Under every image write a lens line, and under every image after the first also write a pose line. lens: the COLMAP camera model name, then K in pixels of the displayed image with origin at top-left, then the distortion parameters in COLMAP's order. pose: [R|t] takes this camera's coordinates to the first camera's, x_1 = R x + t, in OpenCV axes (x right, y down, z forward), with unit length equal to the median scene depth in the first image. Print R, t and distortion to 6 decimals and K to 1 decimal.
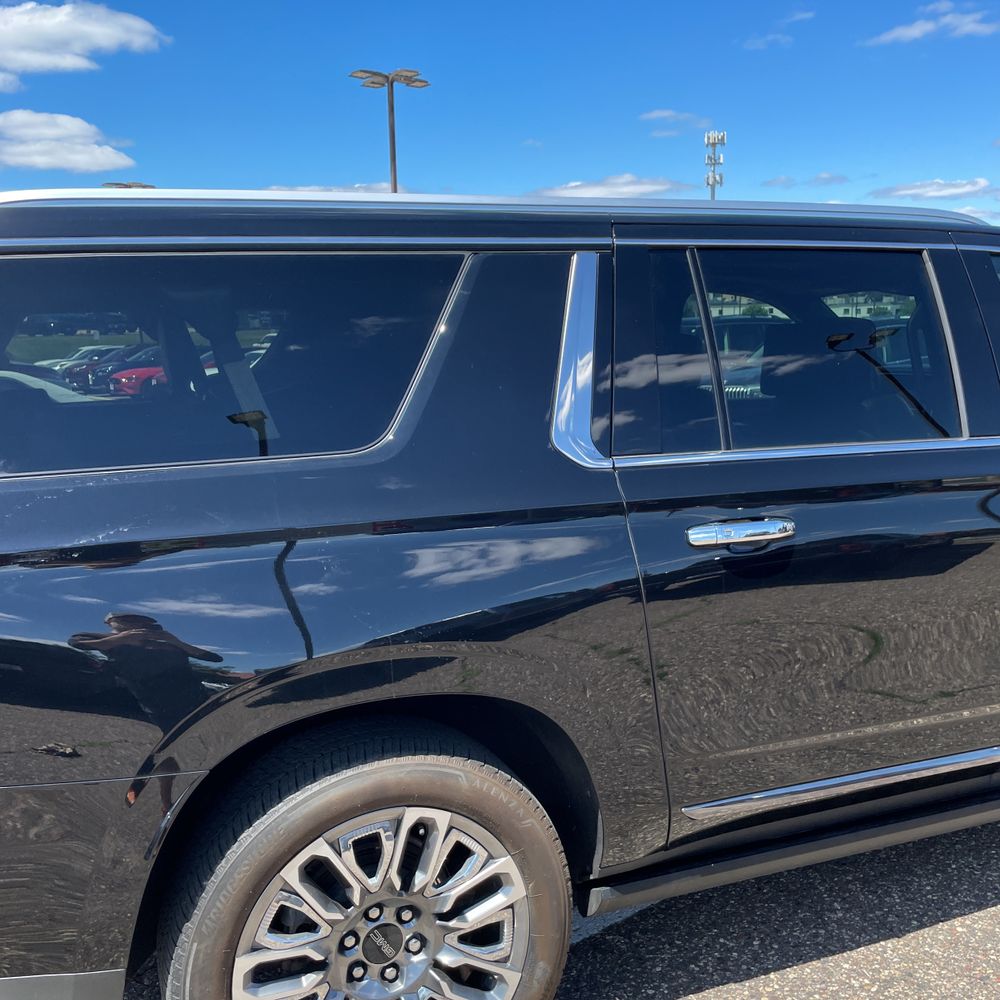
lens RADIAL K [[1016.5, 0, 500.9], [0, 1016.5, 502.3], [0, 0, 1]] dist [0.035667, 0.000000]
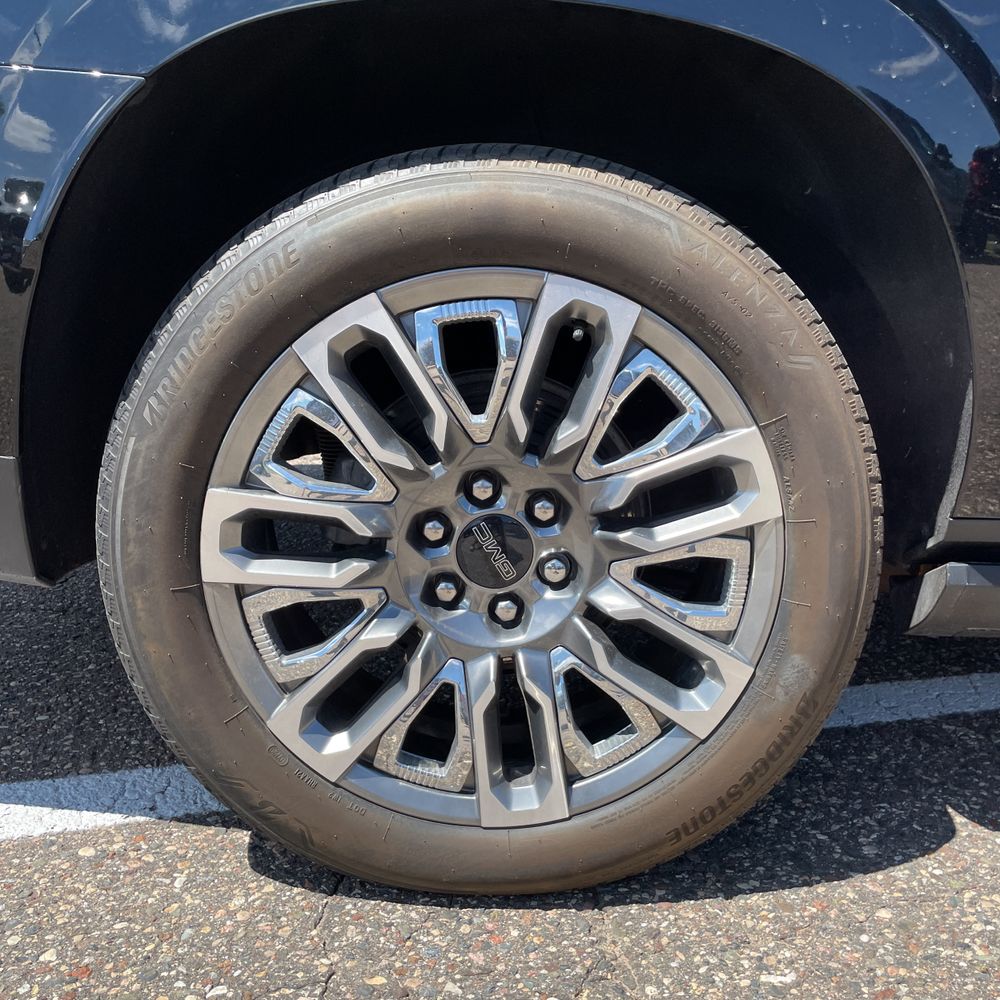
lens RADIAL K [[1016.5, 0, 508.0], [0, 1016.5, 498.3], [0, 0, 1]] dist [0.035667, 0.000000]
pose [[0.933193, 0.130552, -0.334823, 0.067377], [-0.098229, 0.988864, 0.111796, 0.343927], [0.345689, -0.071437, 0.935626, 0.504103]]
